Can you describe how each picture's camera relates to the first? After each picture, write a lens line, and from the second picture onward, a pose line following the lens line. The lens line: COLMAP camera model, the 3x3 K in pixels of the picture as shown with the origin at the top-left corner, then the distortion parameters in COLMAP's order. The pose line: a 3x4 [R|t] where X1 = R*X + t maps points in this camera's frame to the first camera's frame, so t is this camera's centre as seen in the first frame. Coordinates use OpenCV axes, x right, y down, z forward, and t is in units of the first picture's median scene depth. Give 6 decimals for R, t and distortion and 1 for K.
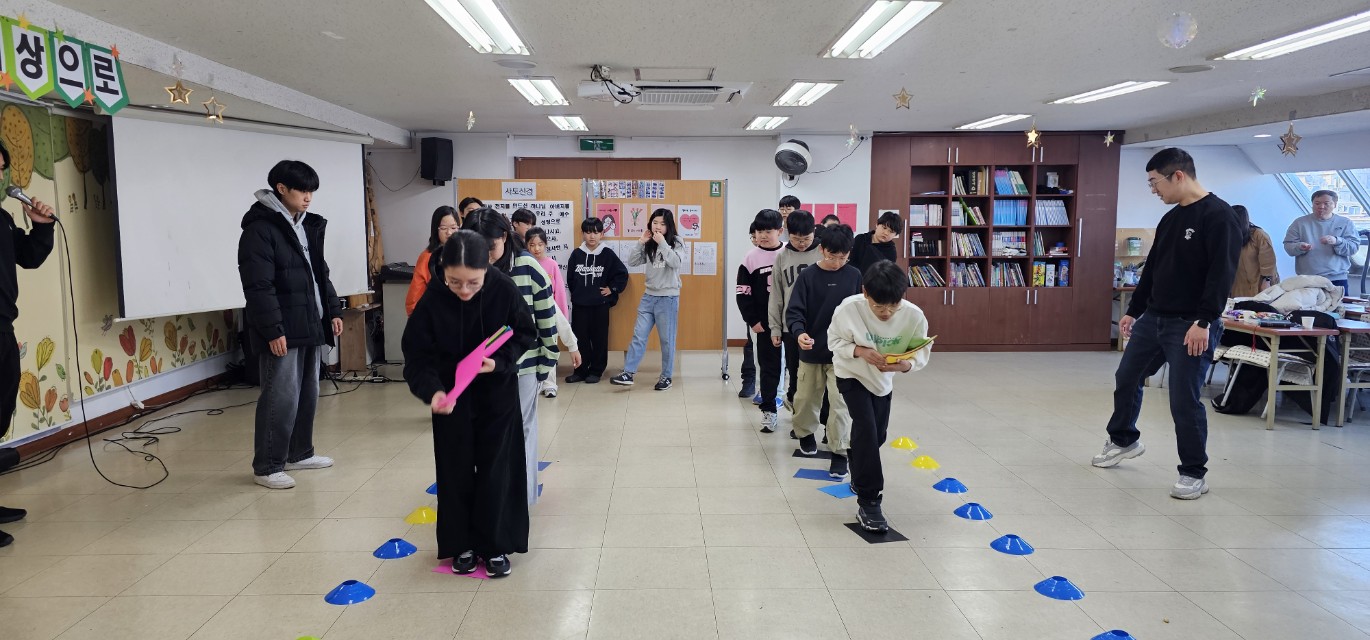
lens RADIAL K [[931.0, 0, 691.6], [0, 931.0, 318.3], [0, 0, 1]] dist [0.109735, -0.108295]
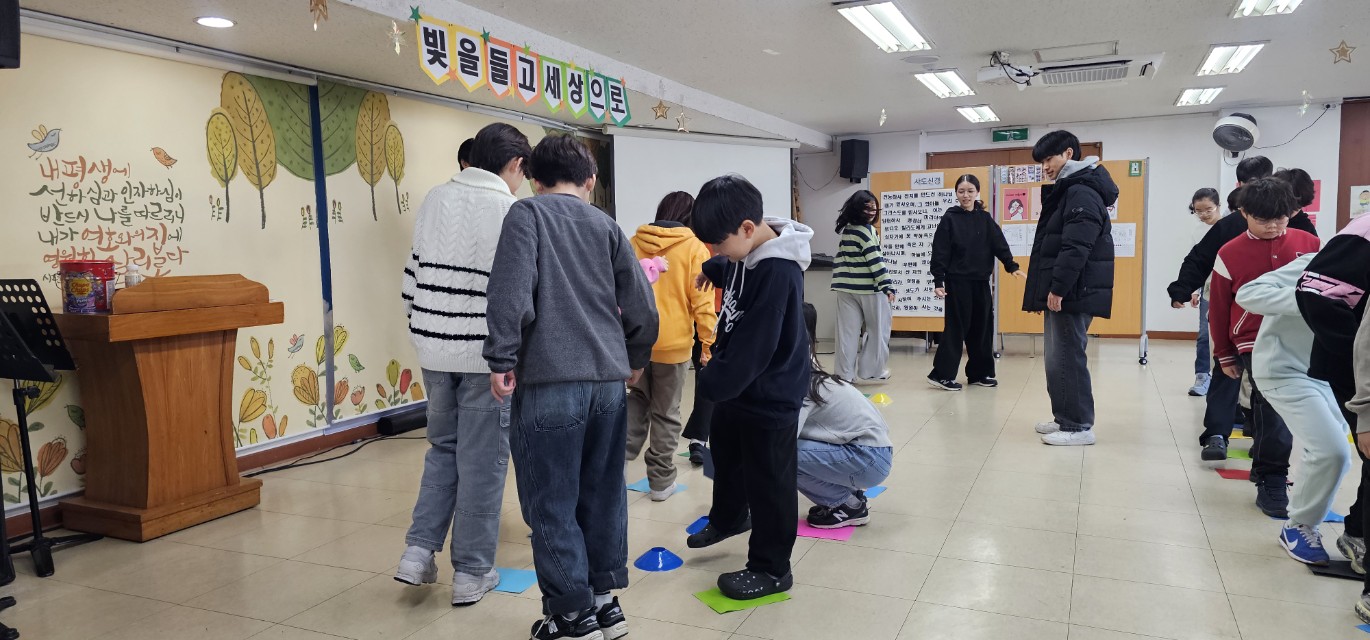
lens RADIAL K [[939.8, 0, 676.1], [0, 939.8, 301.5], [0, 0, 1]] dist [0.044067, -0.039484]
pose [[0.898269, 0.007969, -0.439374, 0.048236], [-0.021007, 0.999471, -0.024820, 0.051905], [0.438944, 0.031525, 0.897961, -0.131453]]
